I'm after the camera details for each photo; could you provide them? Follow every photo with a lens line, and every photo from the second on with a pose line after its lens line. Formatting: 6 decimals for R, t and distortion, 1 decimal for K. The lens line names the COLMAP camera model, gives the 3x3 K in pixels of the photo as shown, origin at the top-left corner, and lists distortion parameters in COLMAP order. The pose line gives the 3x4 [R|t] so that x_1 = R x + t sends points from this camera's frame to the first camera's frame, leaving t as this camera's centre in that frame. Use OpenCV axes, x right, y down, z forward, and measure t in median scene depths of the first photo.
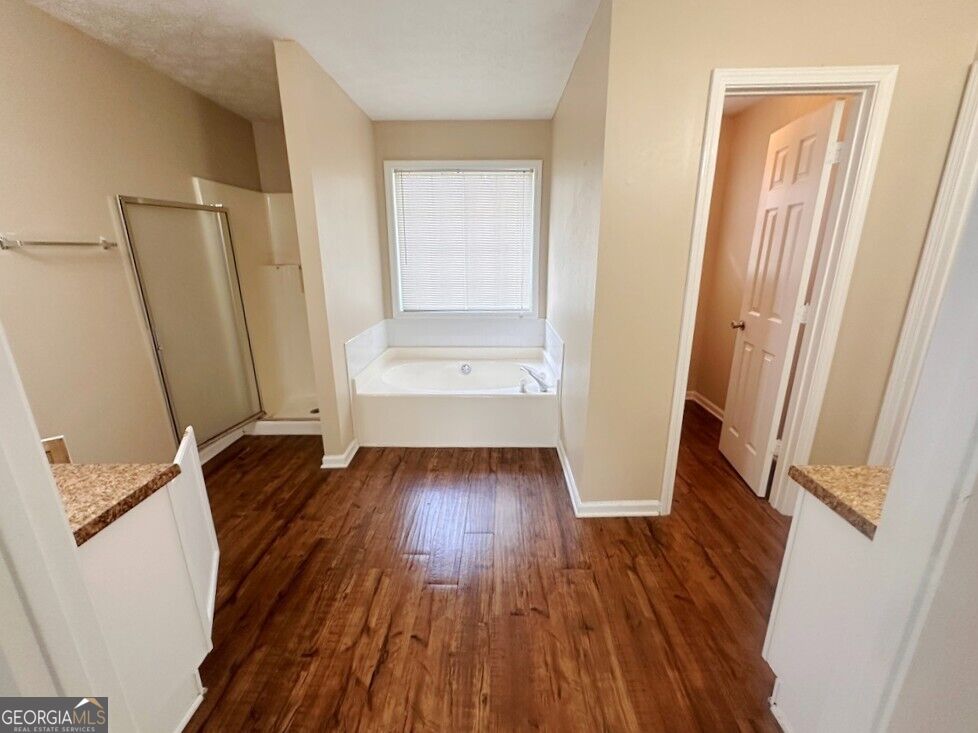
lens RADIAL K [[407.2, 0, 489.0], [0, 407.2, 366.5], [0, 0, 1]] dist [-0.003615, -0.000046]
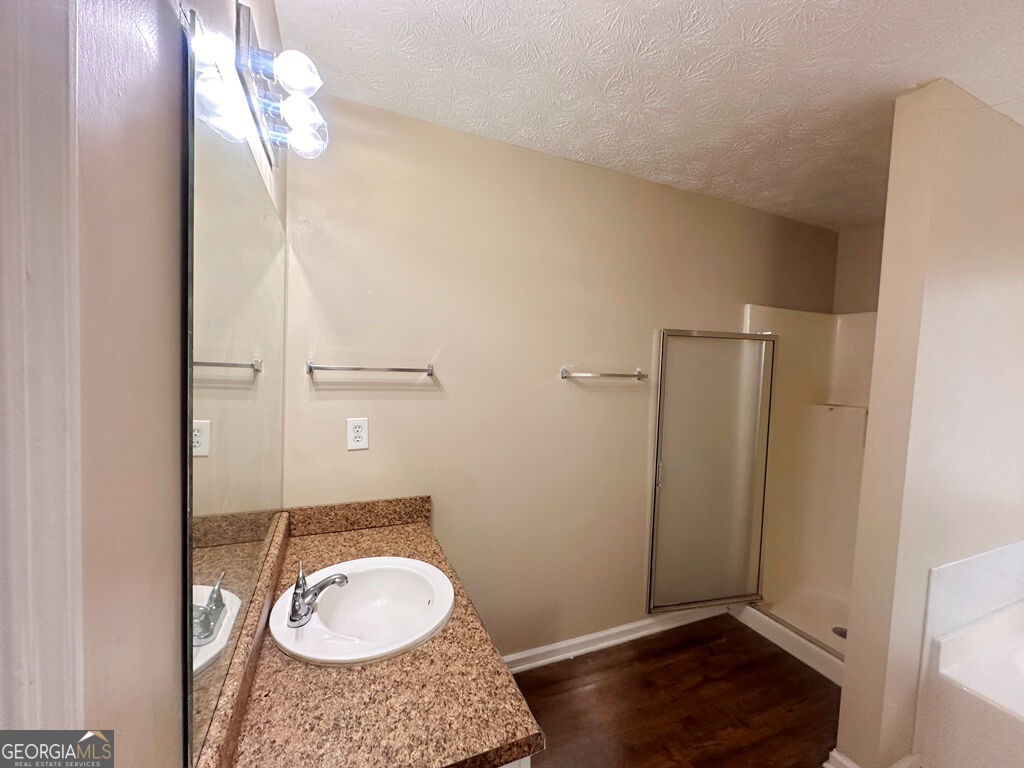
lens RADIAL K [[410.6, 0, 509.9], [0, 410.6, 384.9], [0, 0, 1]] dist [-0.000873, 0.000629]
pose [[0.405919, 0.070453, -0.911189, -0.103927], [-0.289755, 0.955508, -0.055201, -0.096111], [0.866759, 0.286429, 0.408273, 0.229514]]
